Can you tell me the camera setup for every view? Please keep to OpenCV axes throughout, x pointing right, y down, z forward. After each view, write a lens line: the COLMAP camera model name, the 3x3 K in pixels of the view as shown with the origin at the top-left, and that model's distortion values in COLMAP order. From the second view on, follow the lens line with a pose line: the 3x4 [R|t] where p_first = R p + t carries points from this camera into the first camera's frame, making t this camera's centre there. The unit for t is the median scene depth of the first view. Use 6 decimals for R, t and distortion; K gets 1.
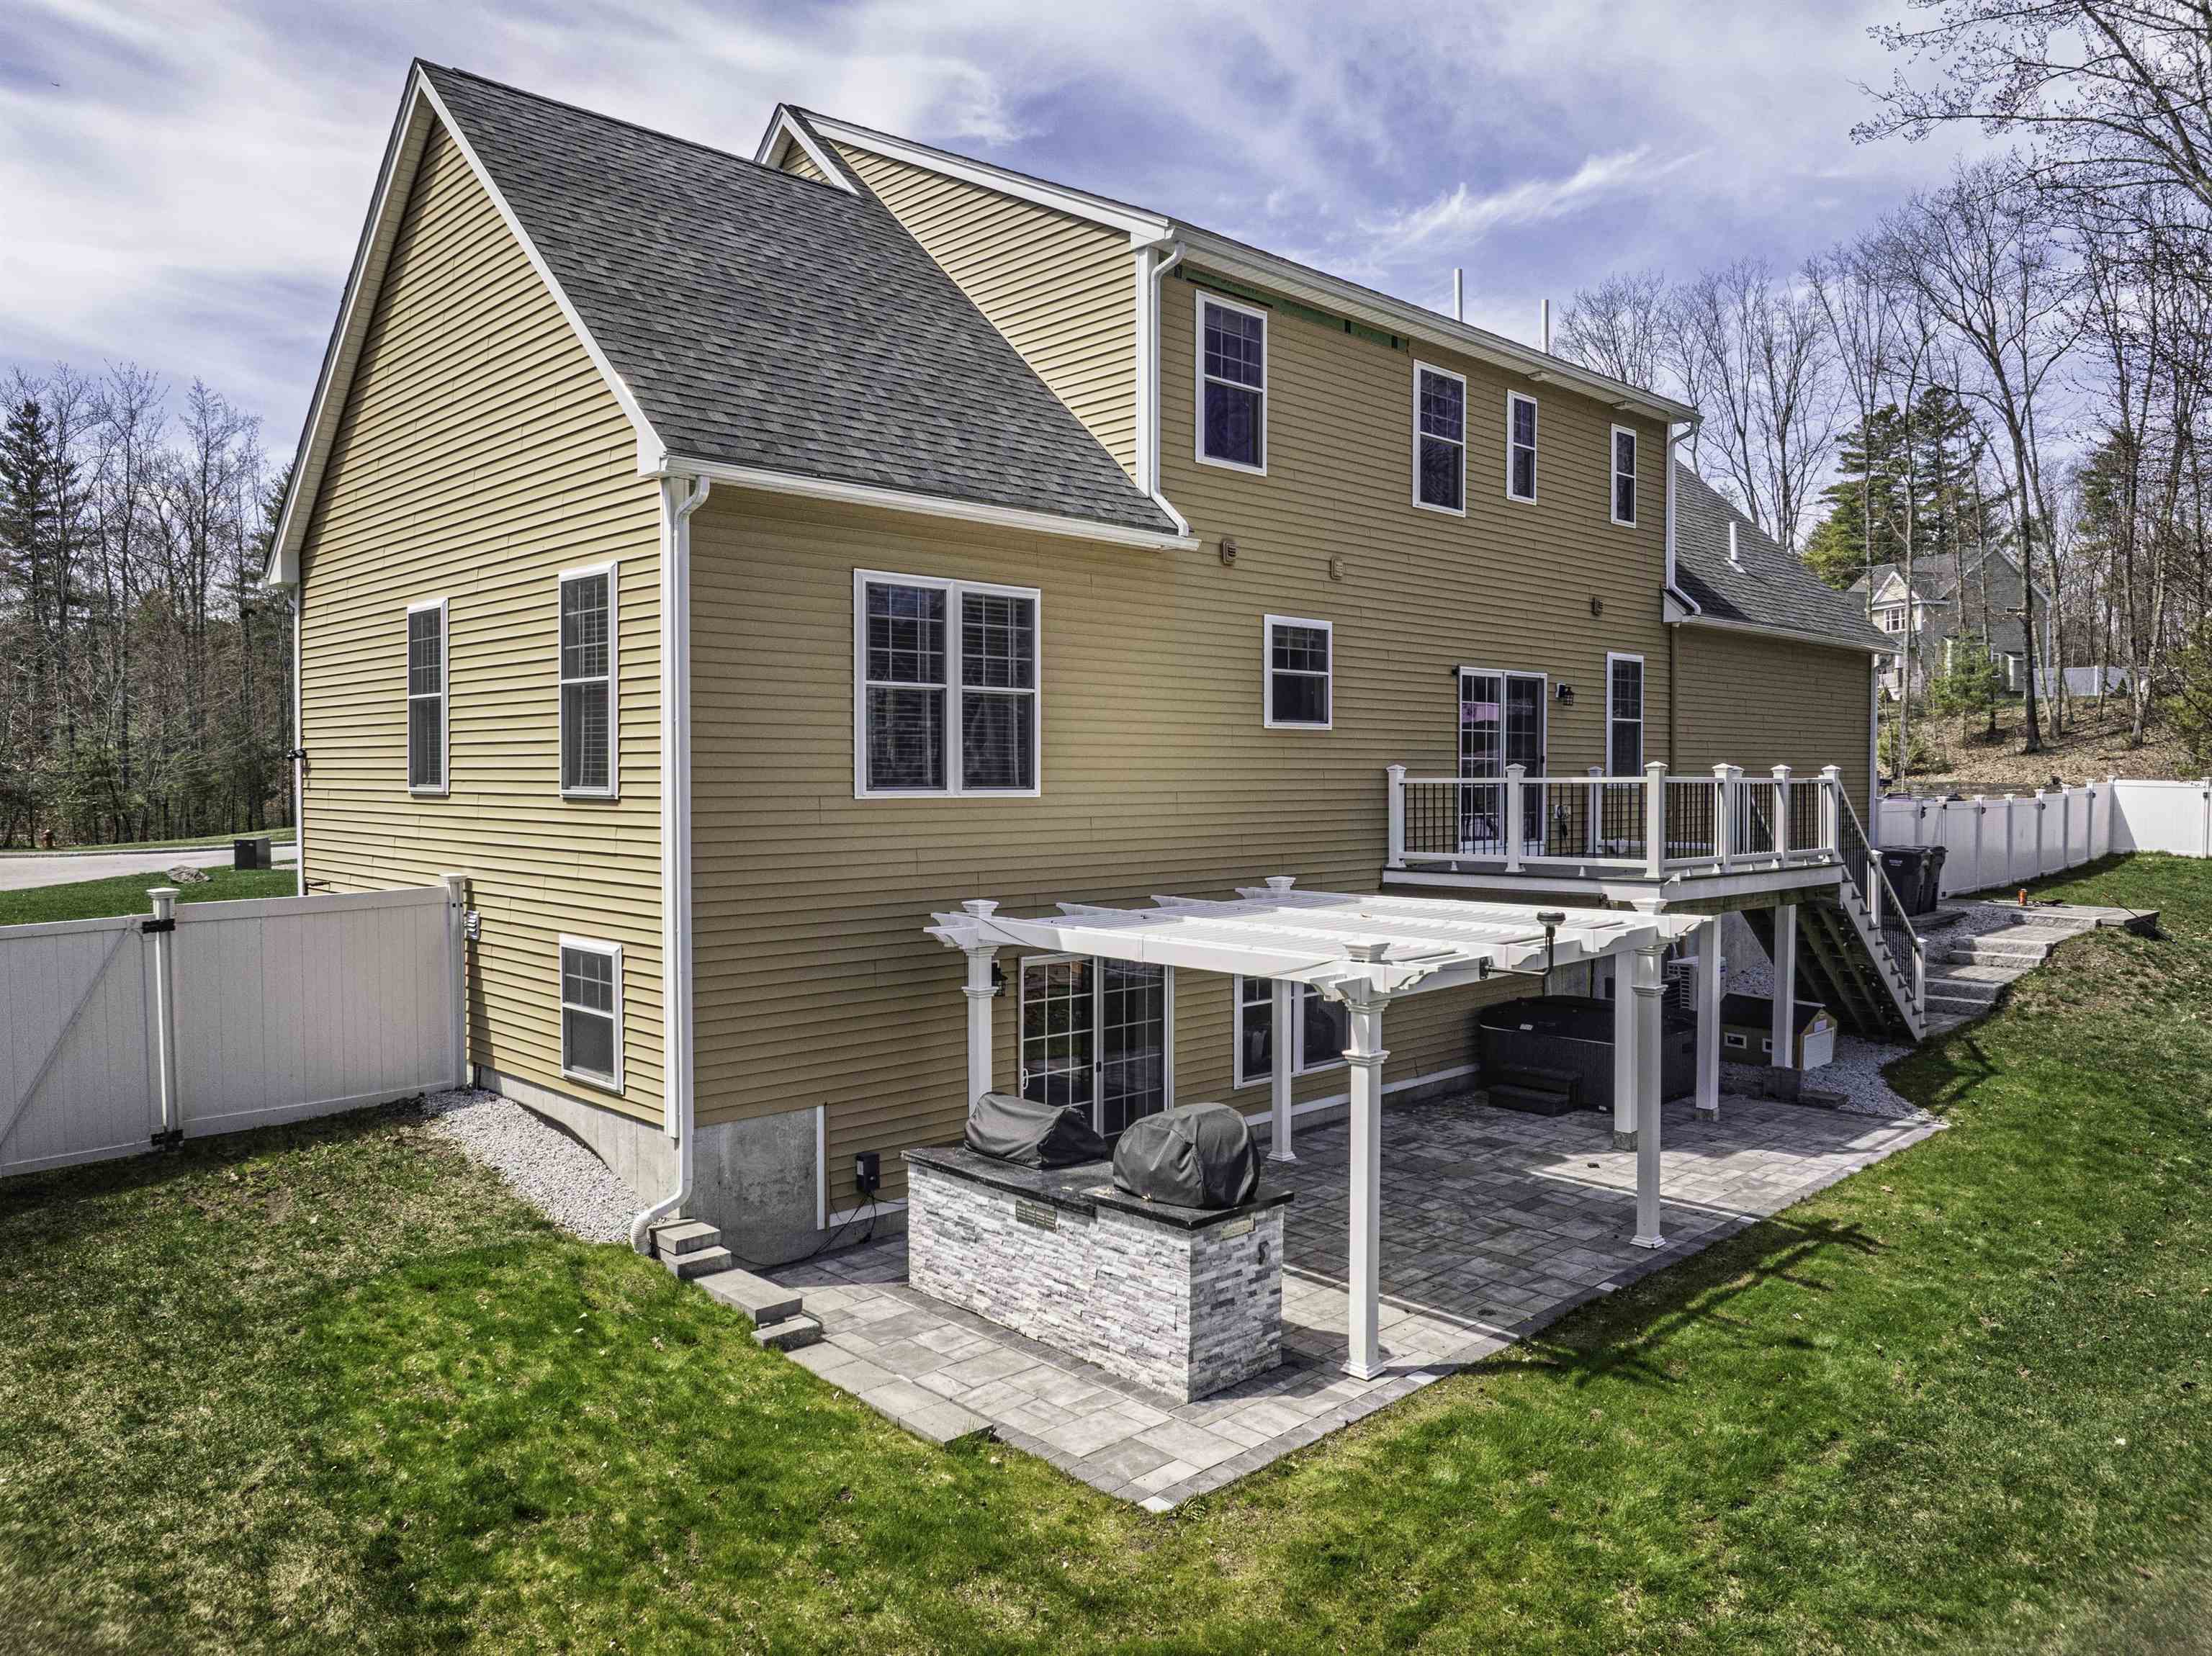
lens RADIAL K [[1573.6, 0, 1106.0], [0, 1573.6, 828.0], [0, 0, 1]] dist [-0.032195, -0.005401]
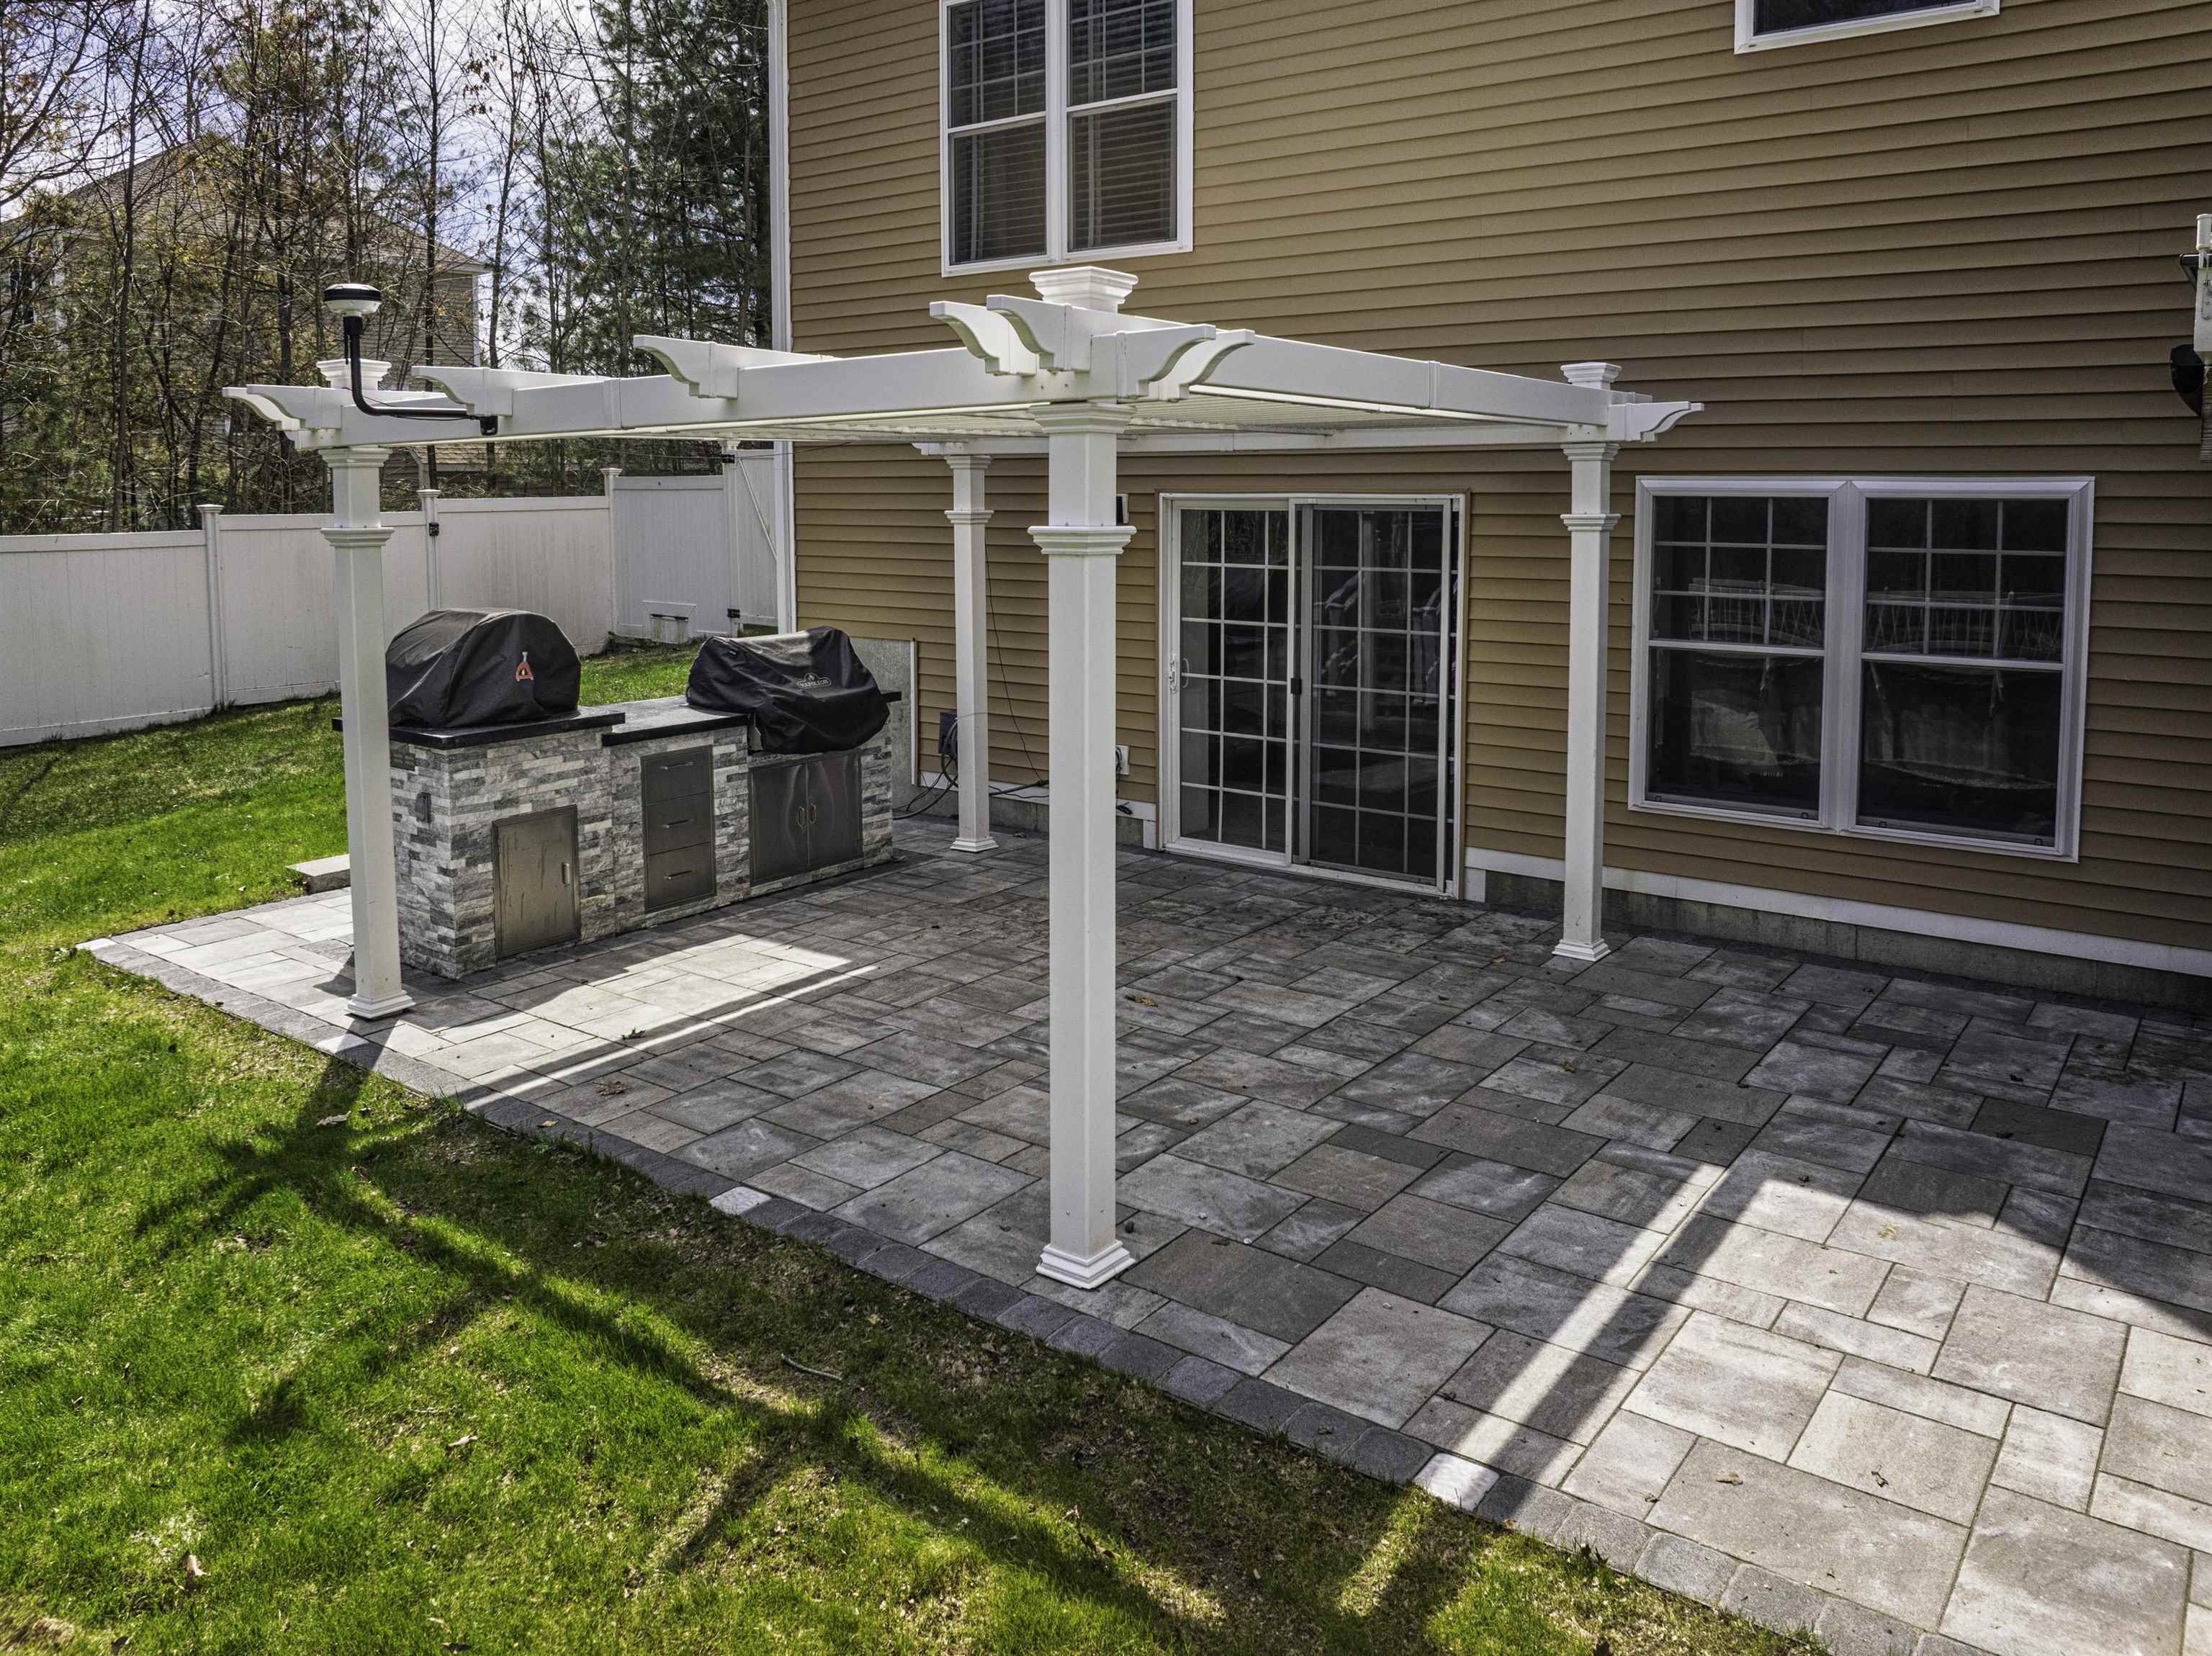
lens RADIAL K [[1605.2, 0, 1107.5], [0, 1605.2, 617.4], [0, 0, 1]] dist [-0.022951, -0.001325]
pose [[0.156048, 0.077737, -0.984686, 0.655183], [-0.035977, 0.996684, 0.072983, 0.088506], [0.987094, 0.024037, 0.158328, 0.896668]]
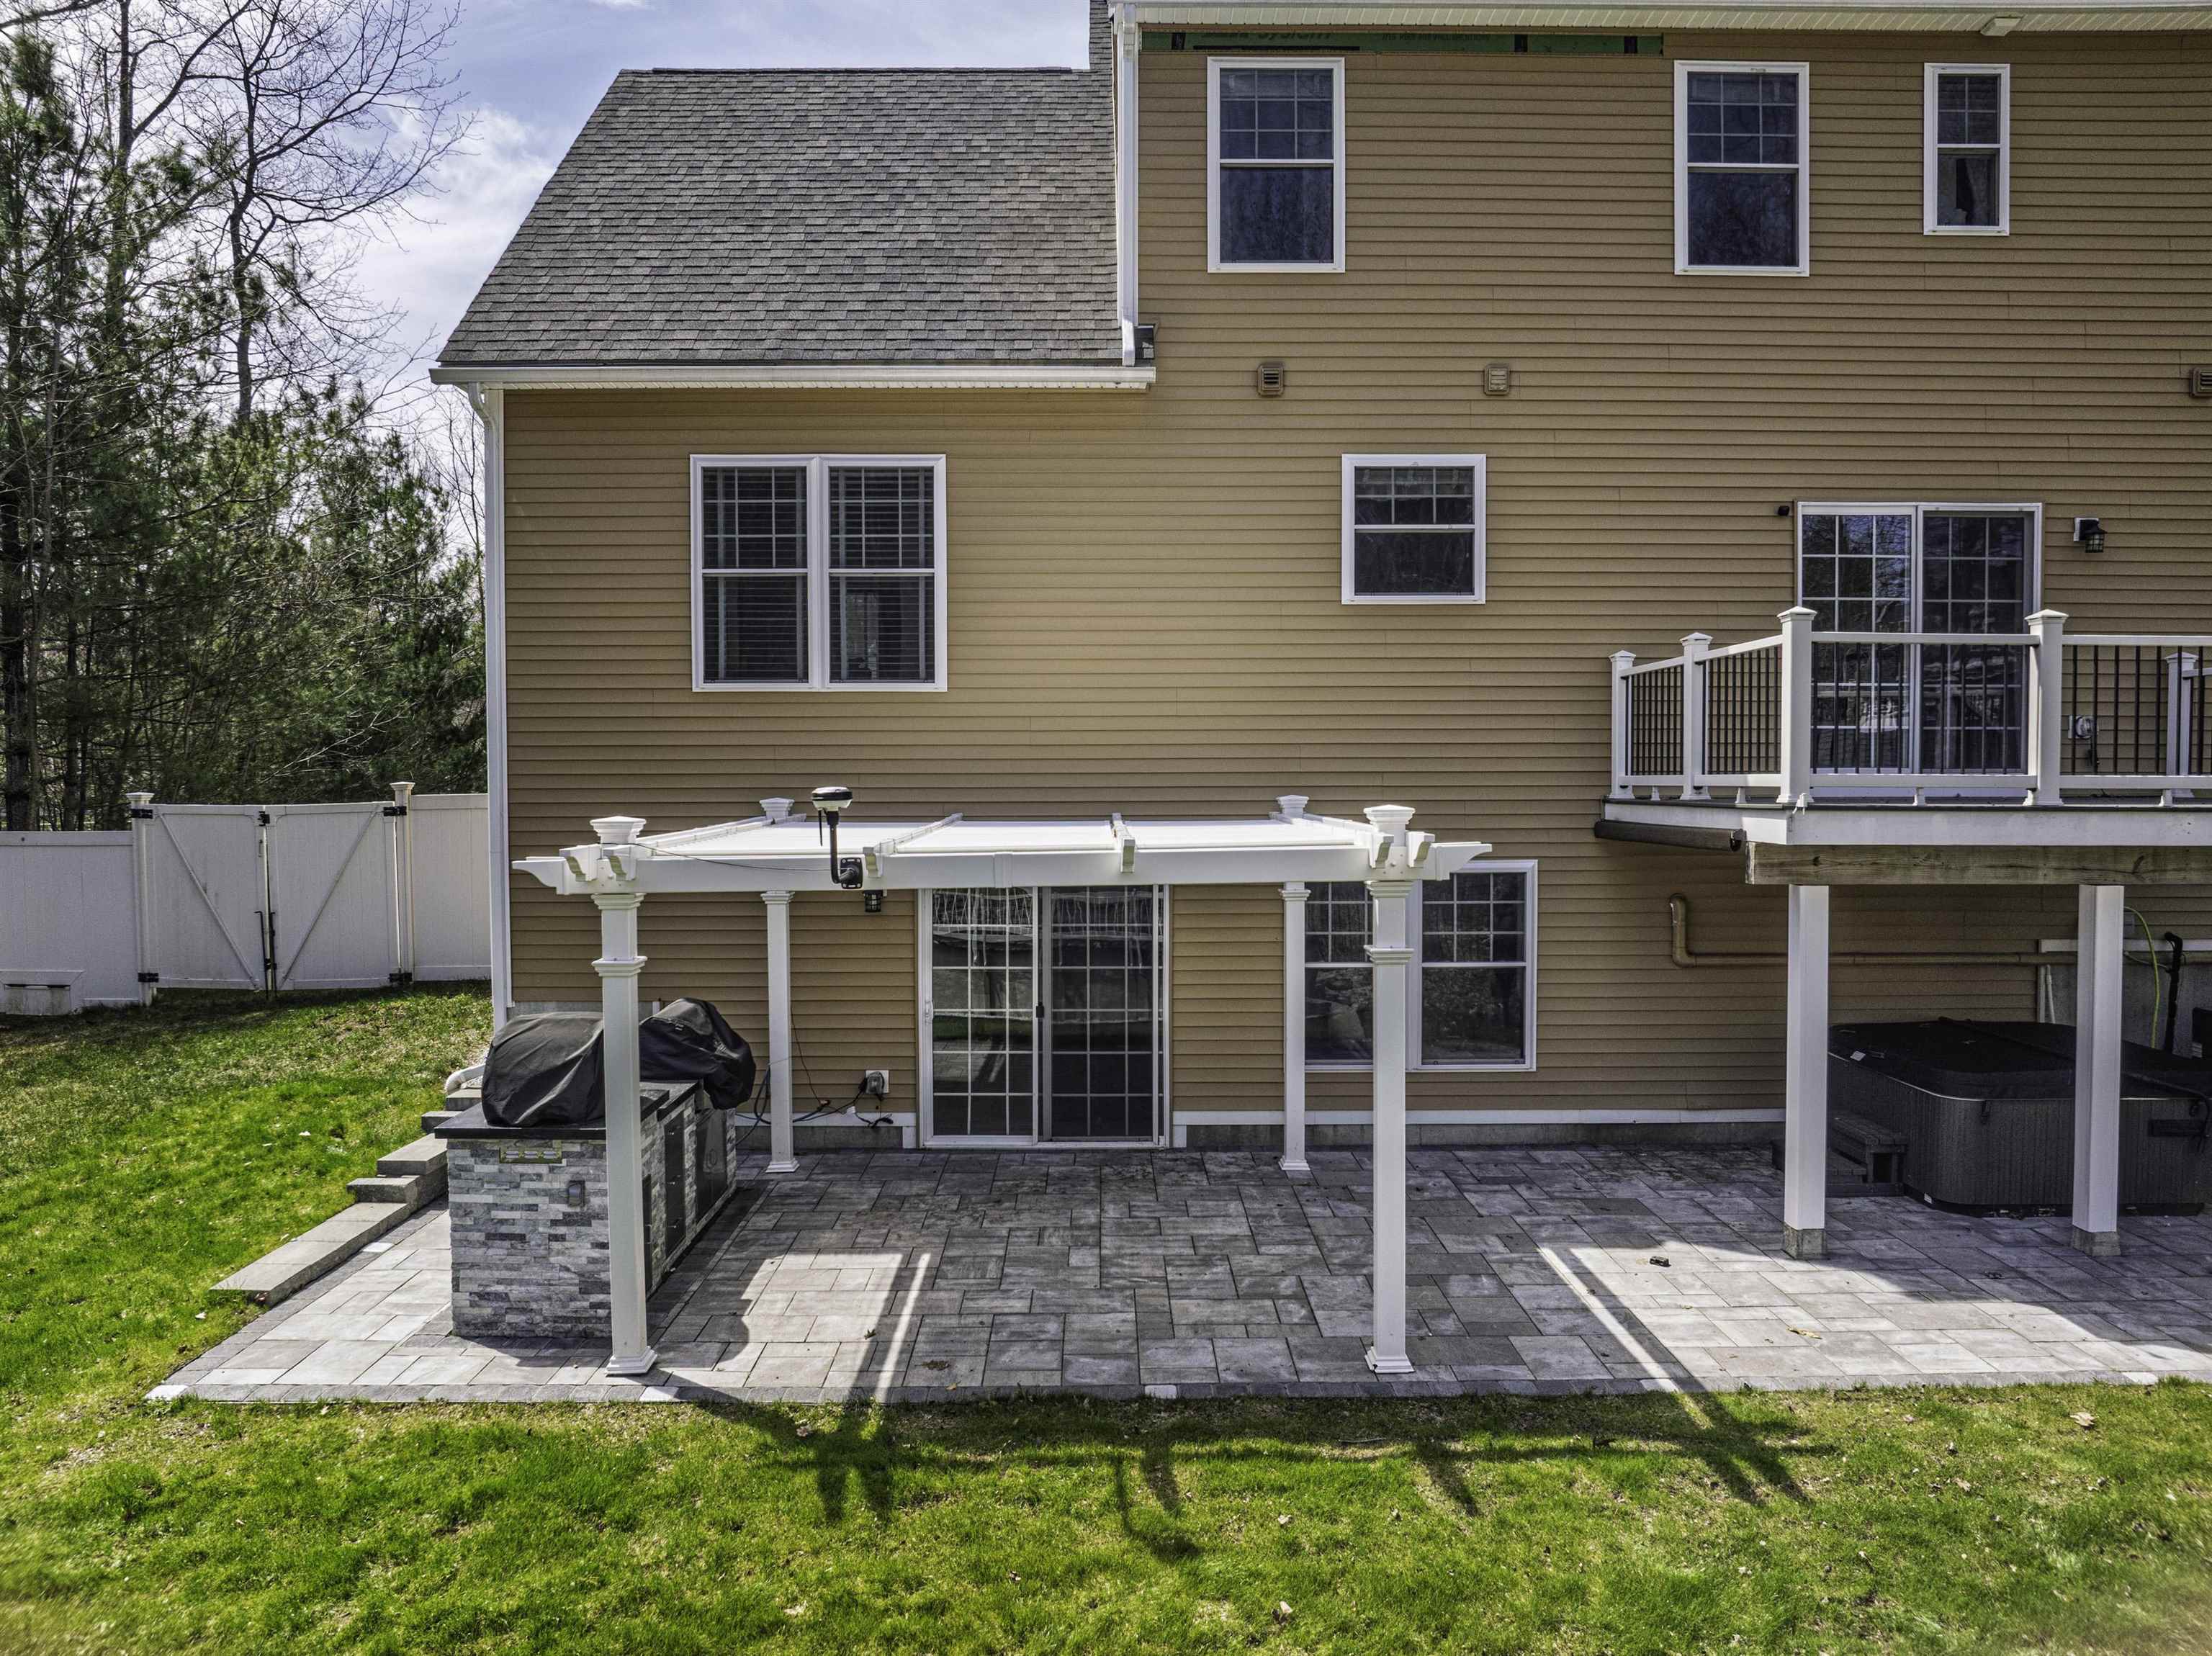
lens RADIAL K [[1556.5, 0, 1086.1], [0, 1556.5, 836.1], [0, 0, 1]] dist [-0.036540, -0.003445]
pose [[0.715012, 0.028133, -0.698546, 0.647671], [-0.022785, 0.999597, 0.016935, 0.046143], [0.698740, 0.003808, 0.715365, 0.452060]]
